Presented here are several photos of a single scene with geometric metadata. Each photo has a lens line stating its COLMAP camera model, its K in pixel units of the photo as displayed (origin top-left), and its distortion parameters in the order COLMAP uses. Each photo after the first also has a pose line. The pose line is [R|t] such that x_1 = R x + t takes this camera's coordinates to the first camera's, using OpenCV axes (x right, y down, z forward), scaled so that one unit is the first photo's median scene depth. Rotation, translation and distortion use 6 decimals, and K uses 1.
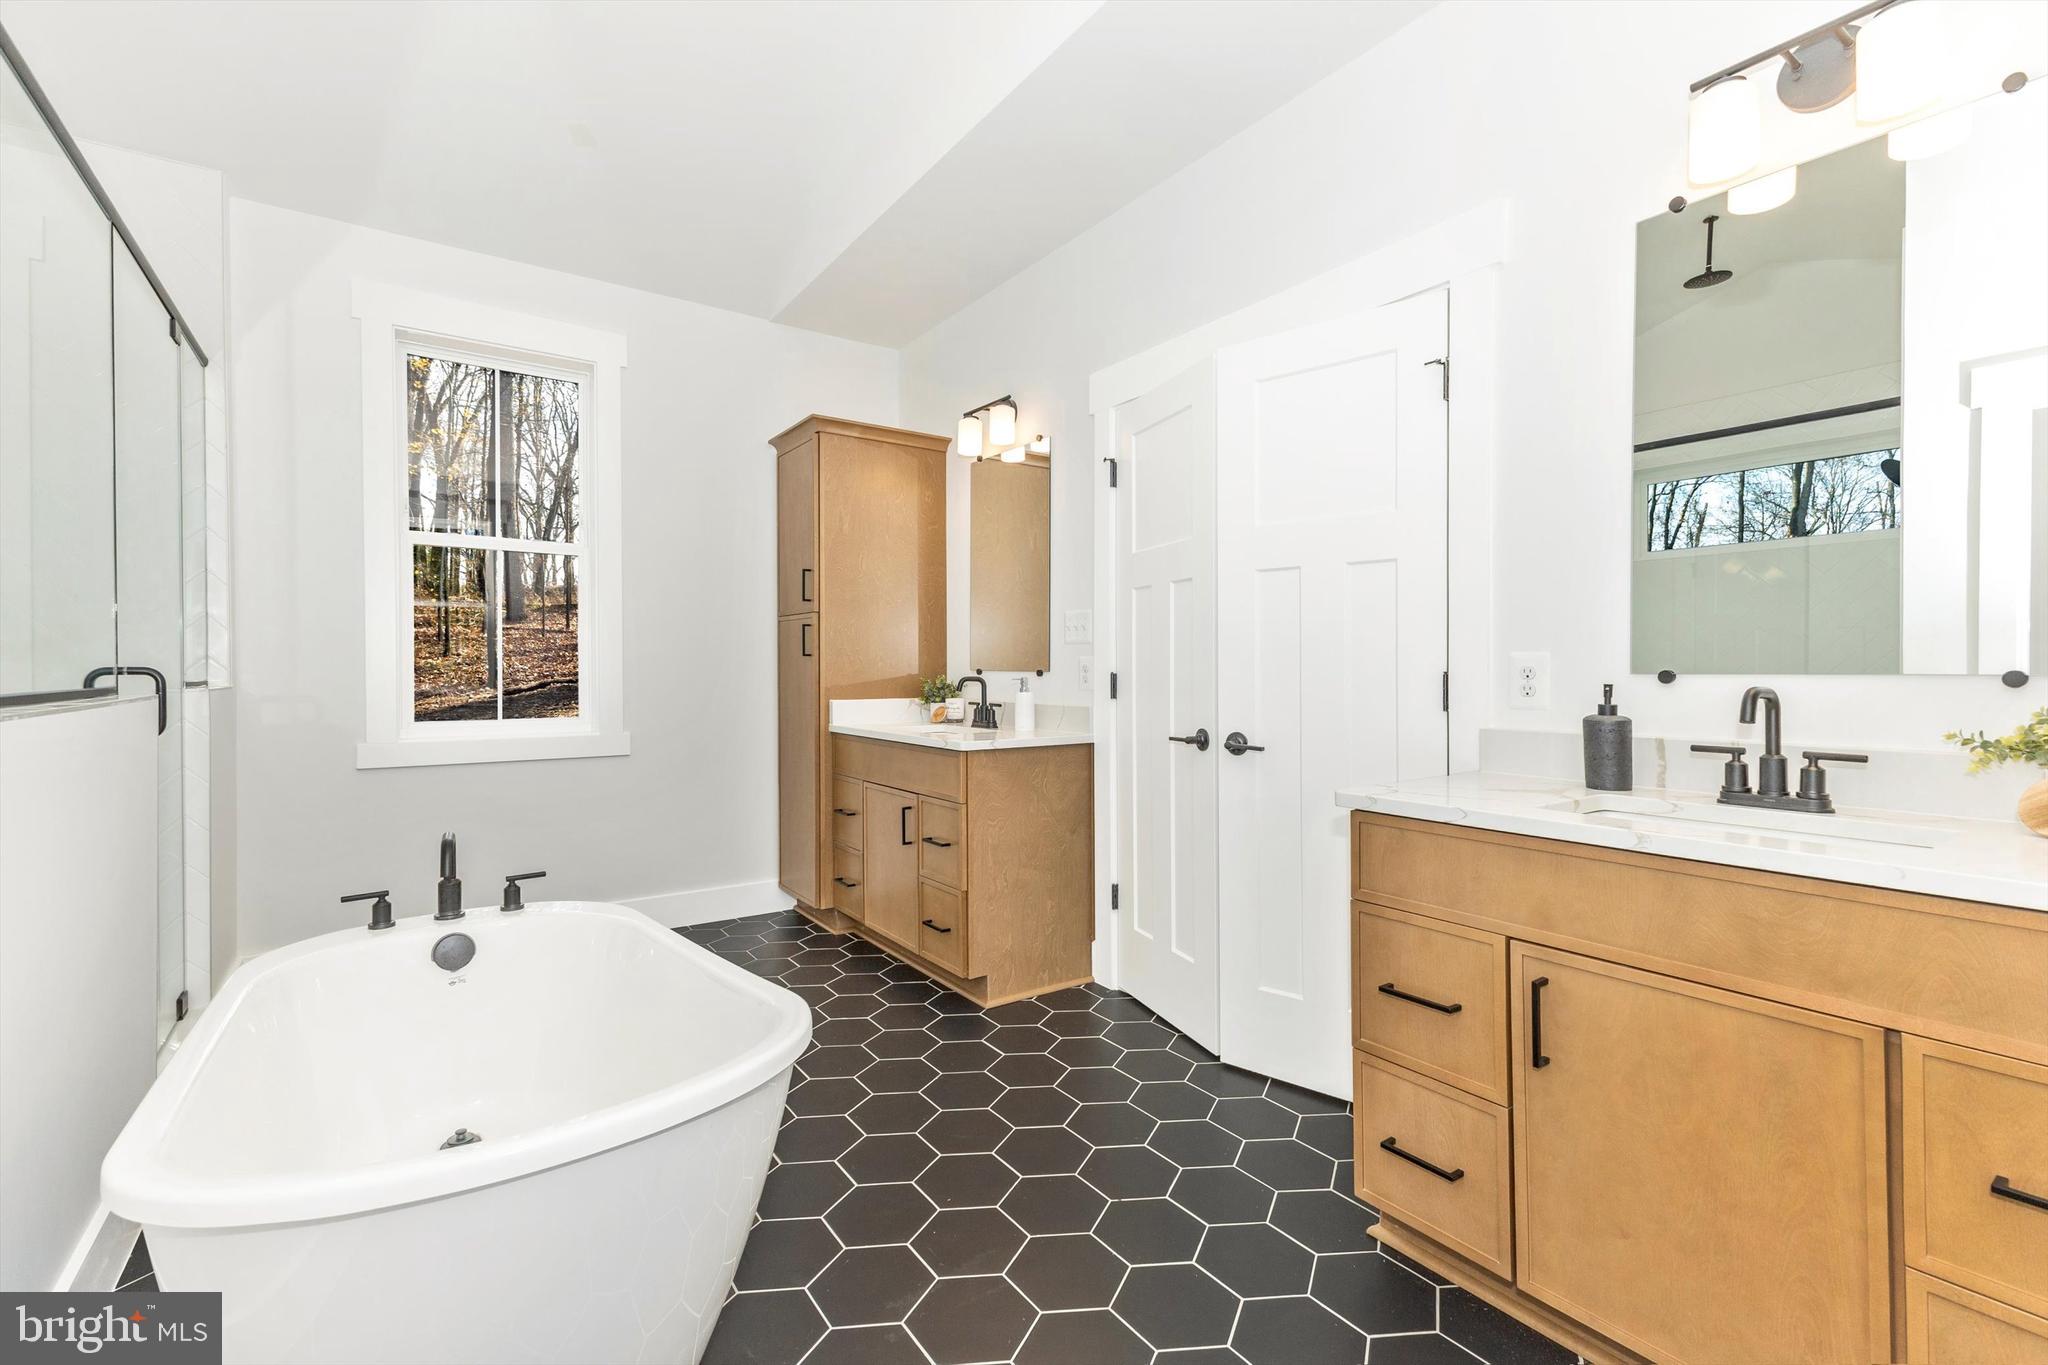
lens RADIAL K [[899.3, 0, 1016.6], [0, 899.3, 684.5], [0, 0, 1]] dist [0.015327, -0.001612]
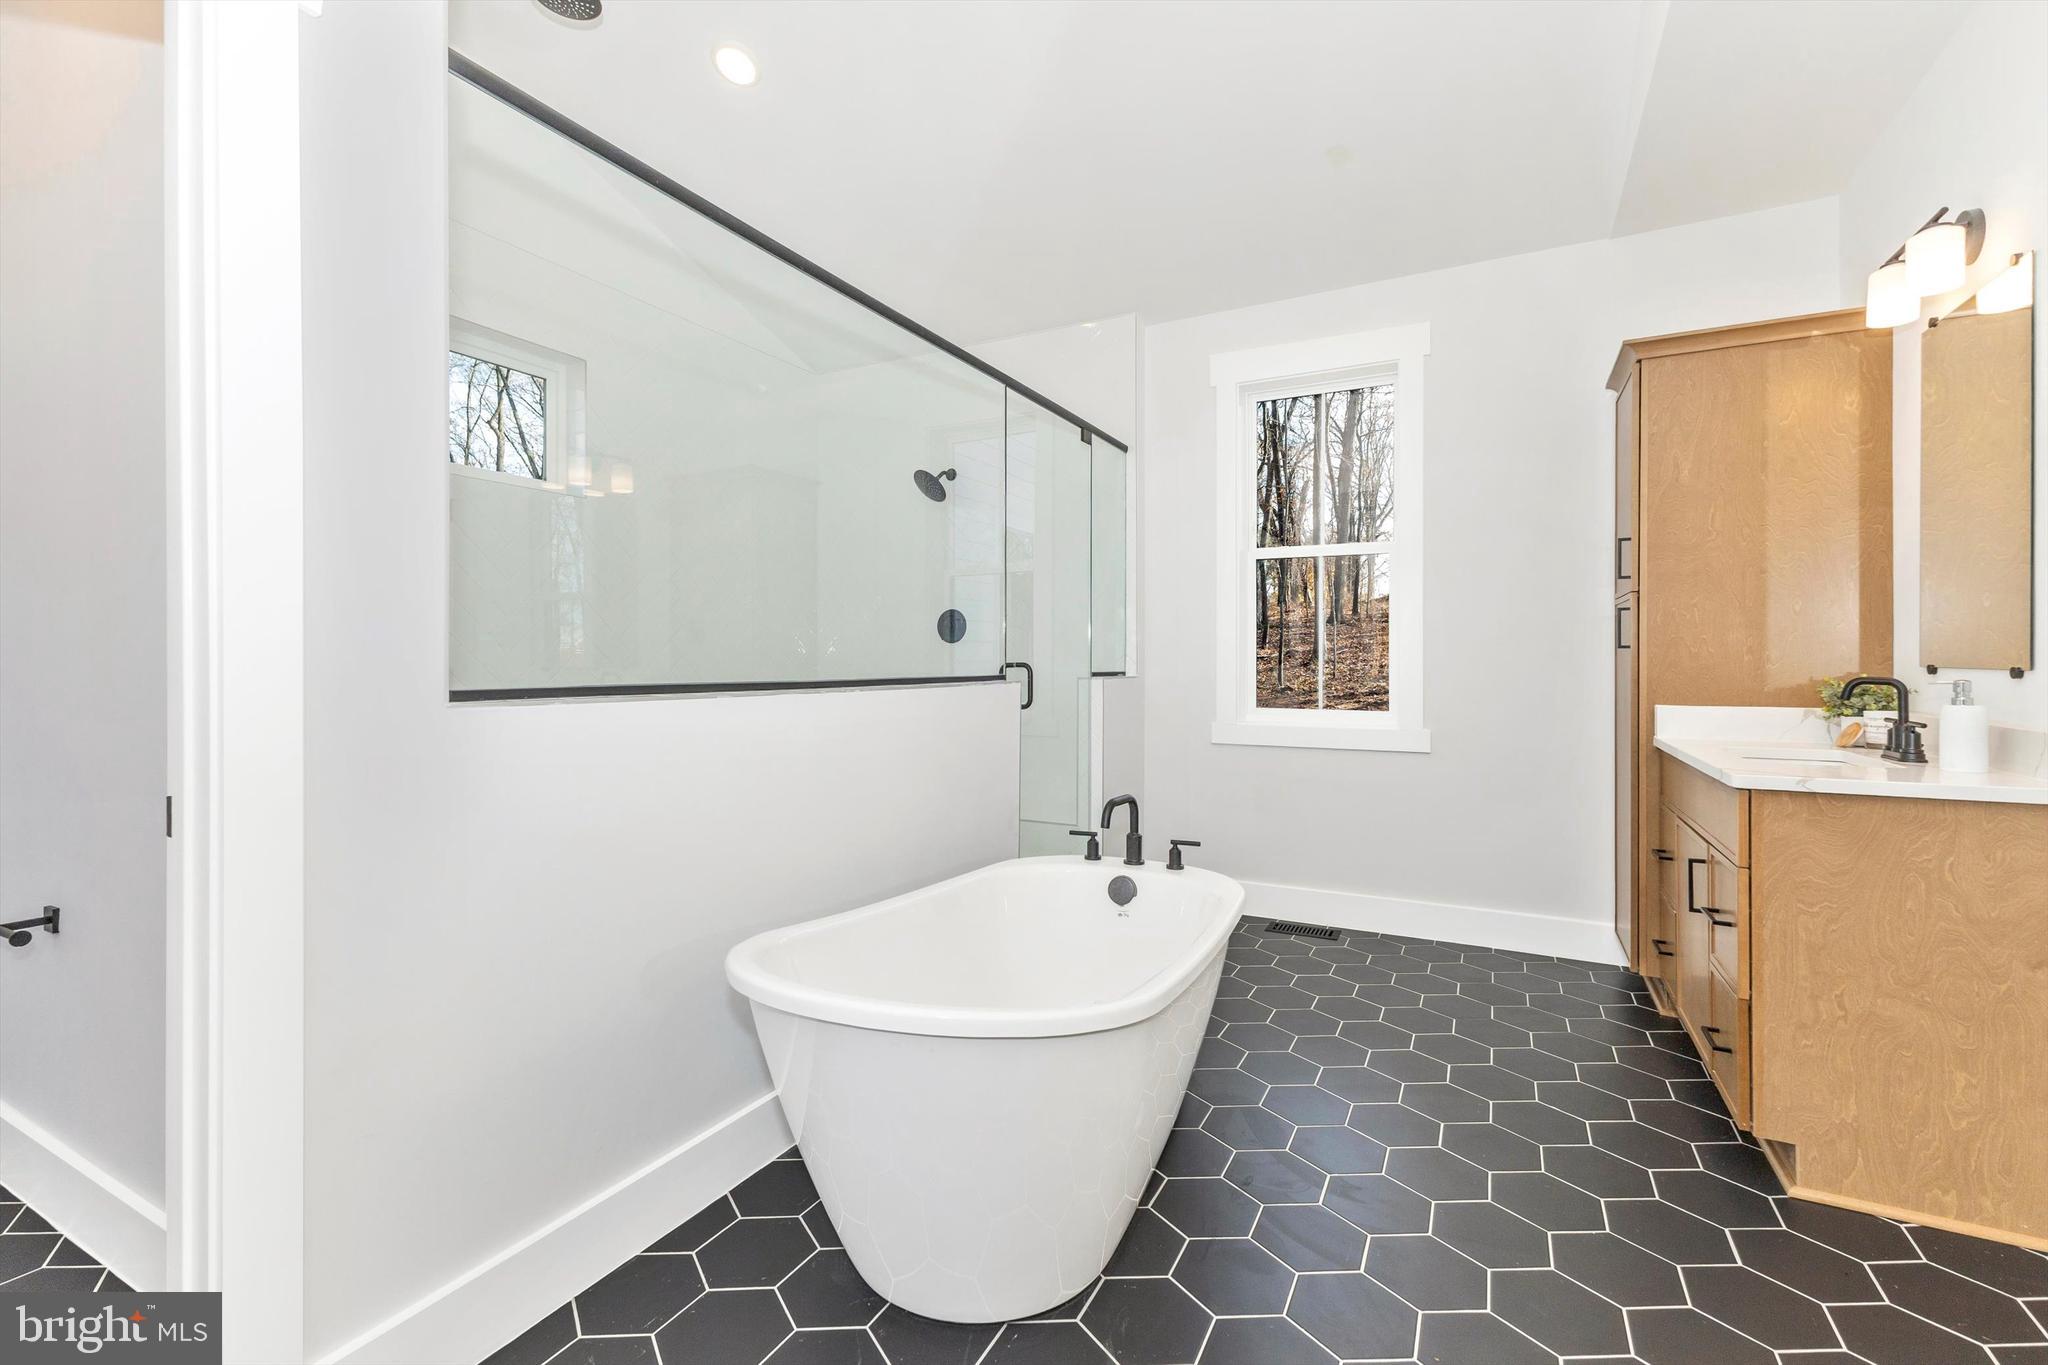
lens RADIAL K [[899.3, 0, 1032.9], [0, 899.3, 669.2], [0, 0, 1]] dist [0.015327, -0.001612]
pose [[0.457946, 0.007621, -0.888947, 0.284944], [-0.017019, 0.999855, -0.000196, -0.005277], [0.888817, 0.015219, 0.458009, 0.211947]]
